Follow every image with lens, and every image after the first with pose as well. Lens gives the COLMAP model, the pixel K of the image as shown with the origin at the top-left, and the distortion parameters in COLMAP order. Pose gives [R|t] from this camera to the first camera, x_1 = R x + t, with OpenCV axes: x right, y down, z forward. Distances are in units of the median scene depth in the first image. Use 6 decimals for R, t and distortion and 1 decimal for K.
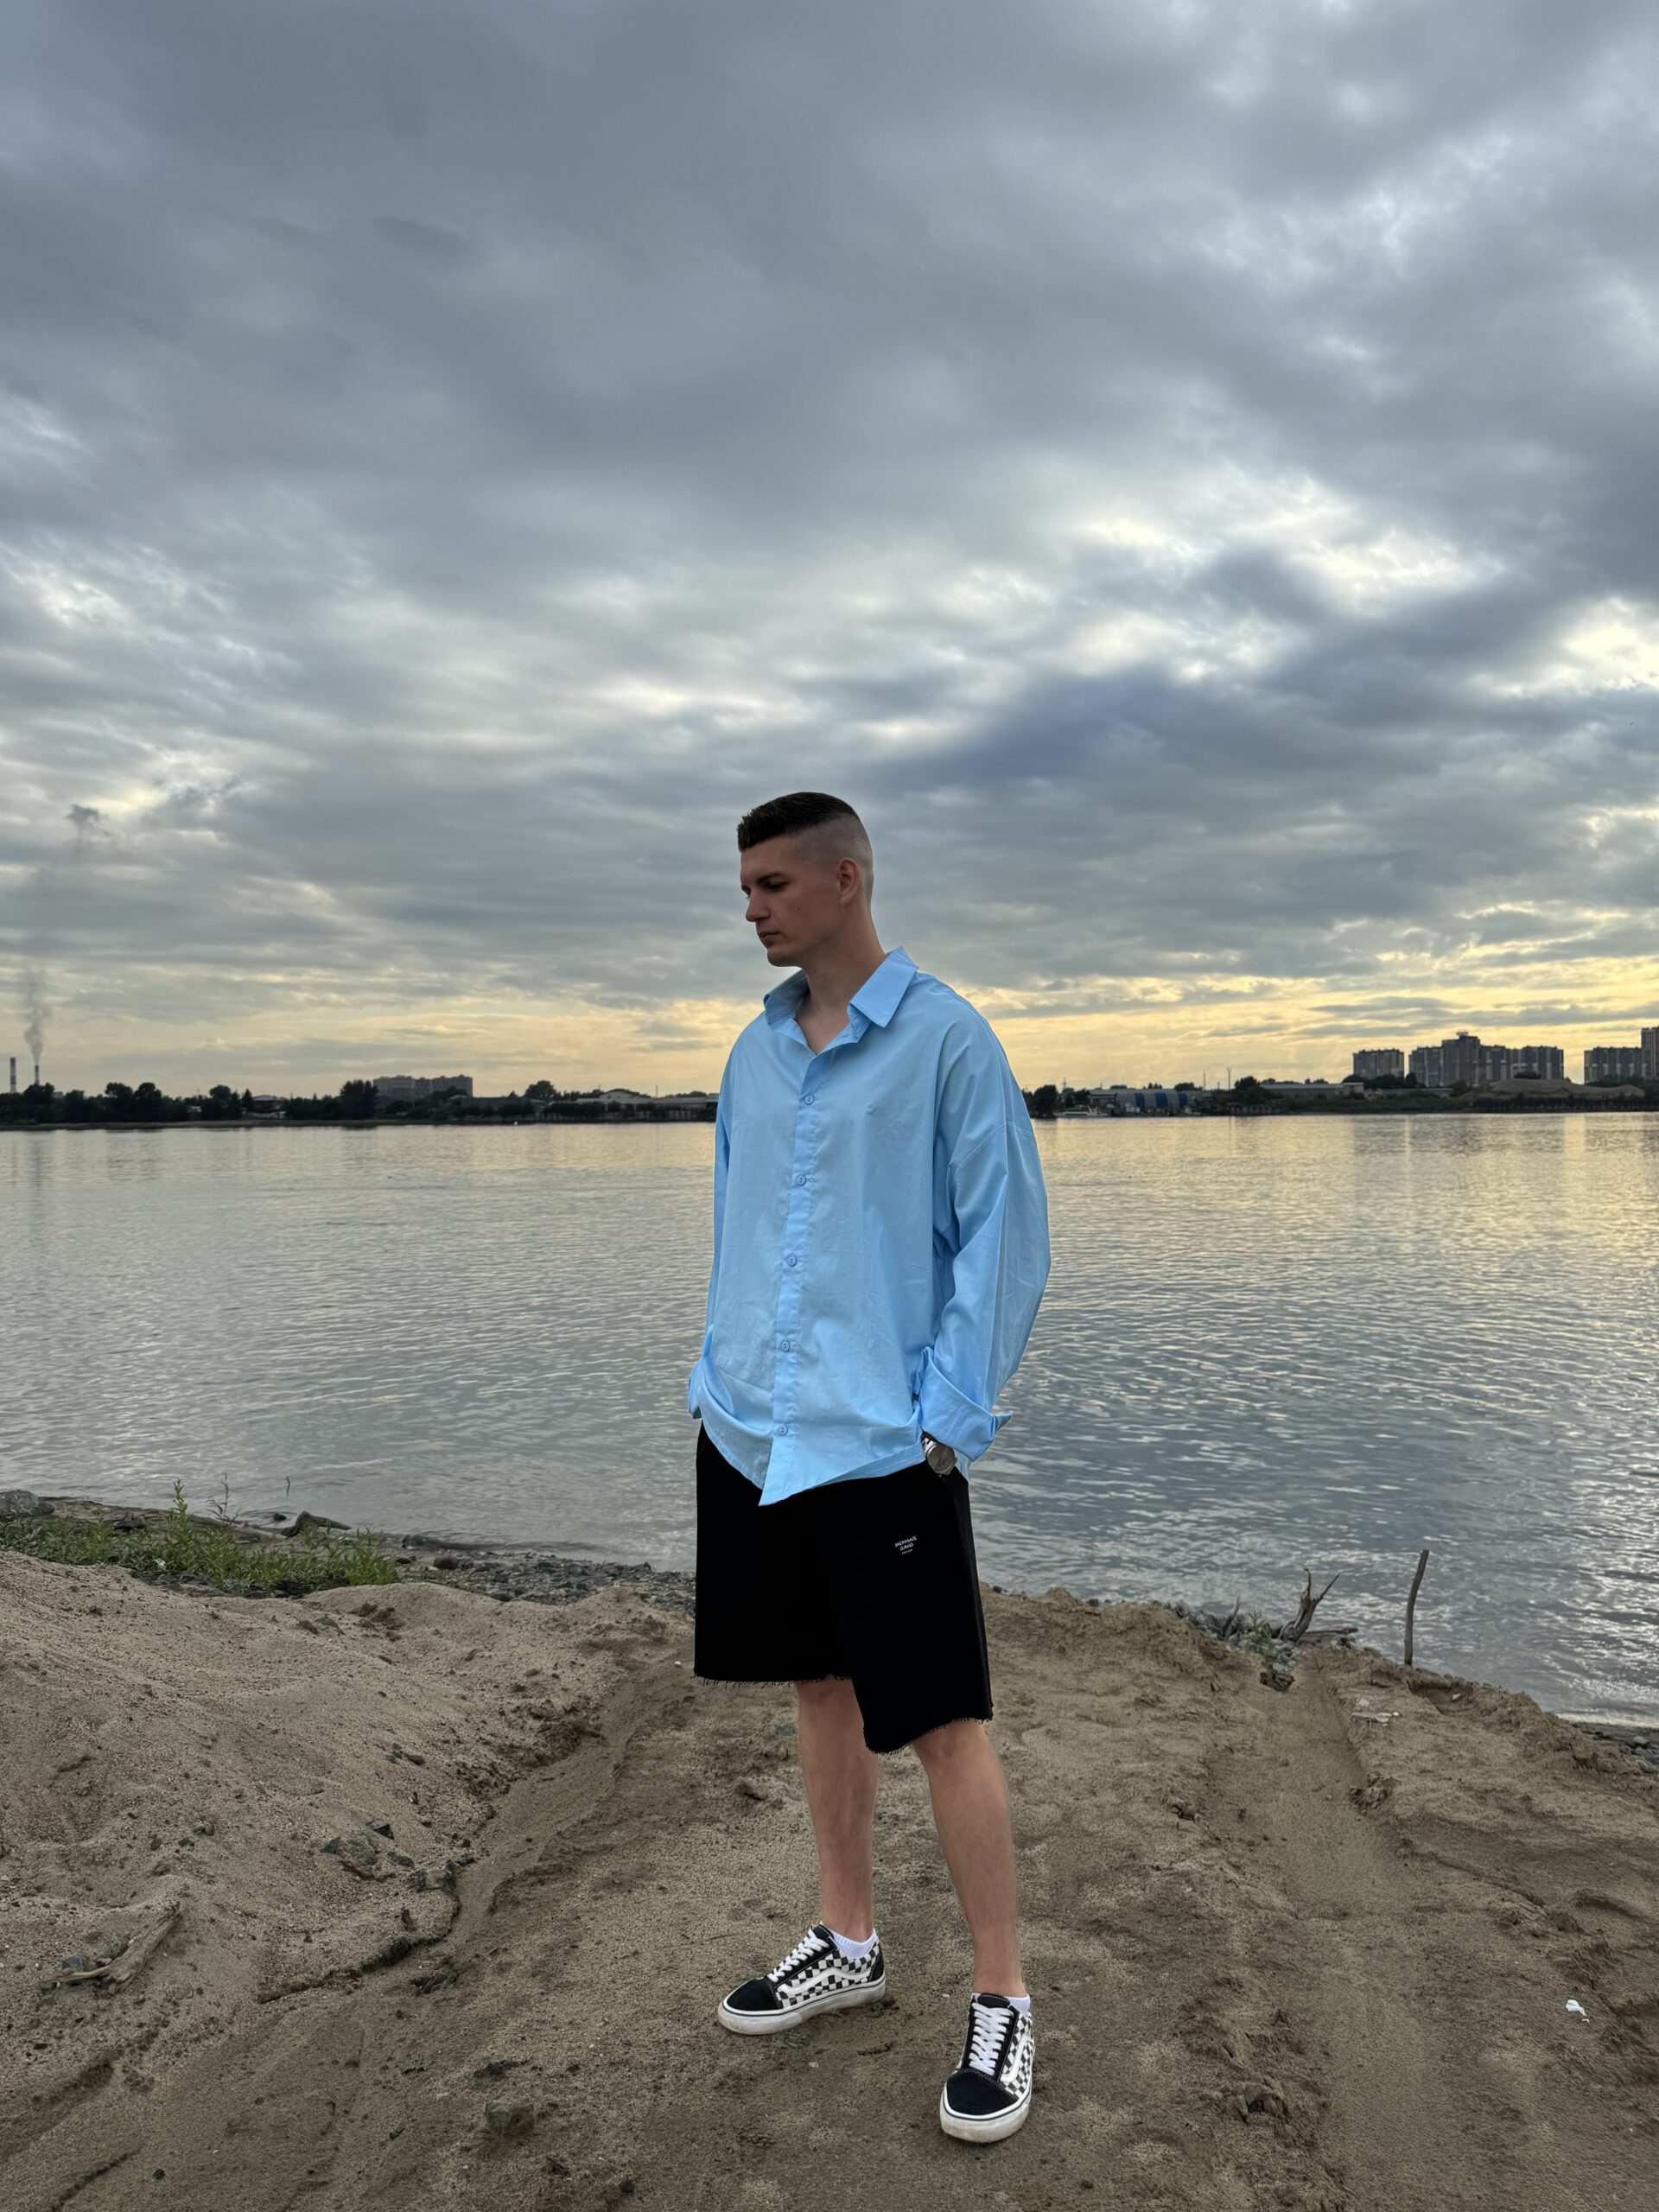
lens RADIAL K [[1546.4, 0, 824.0], [0, 1546.4, 1107.0], [0, 0, 1]] dist [-0.014471, 0.002179]
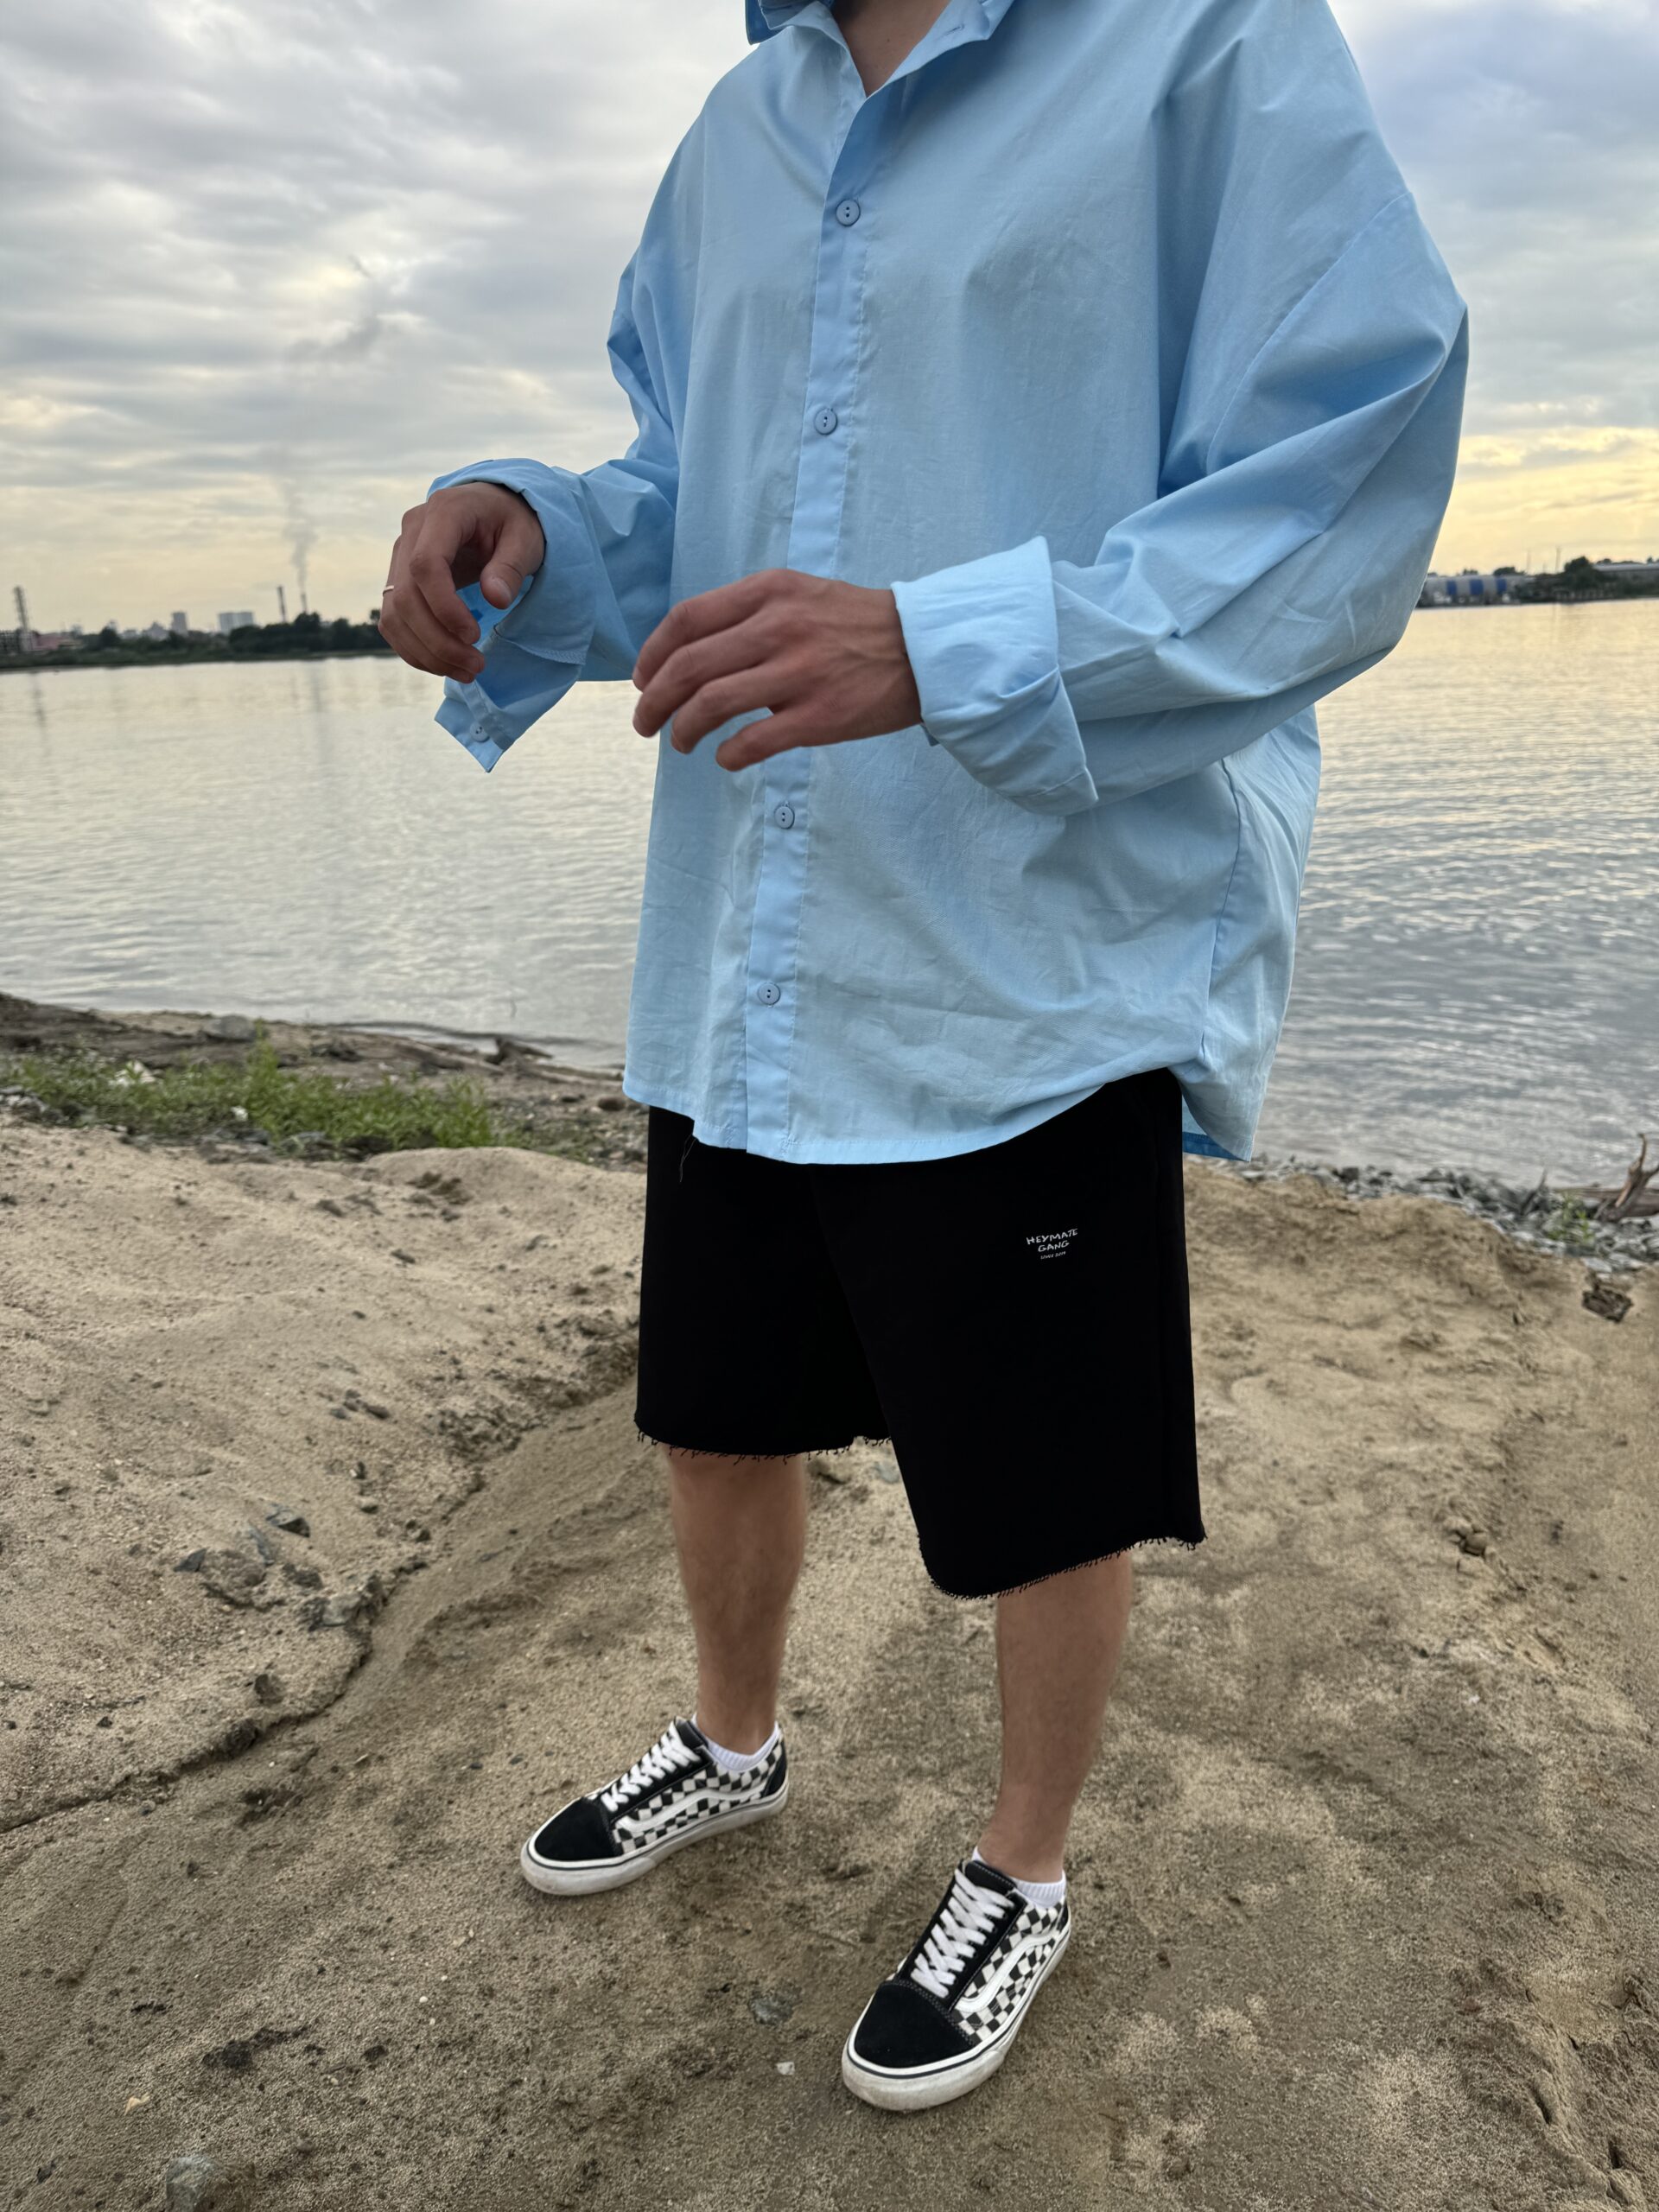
lens RADIAL K [[1541.1, 0, 829.5], [0, 1541.1, 1106.0], [0, 0, 1]] dist [0.041696, -0.057815]
pose [[0.986446, 0.016133, -0.163290, 0.069999], [0.034037, 0.953389, 0.299818, 0.071230], [0.160516, -0.301313, 0.939918, 0.395529]]
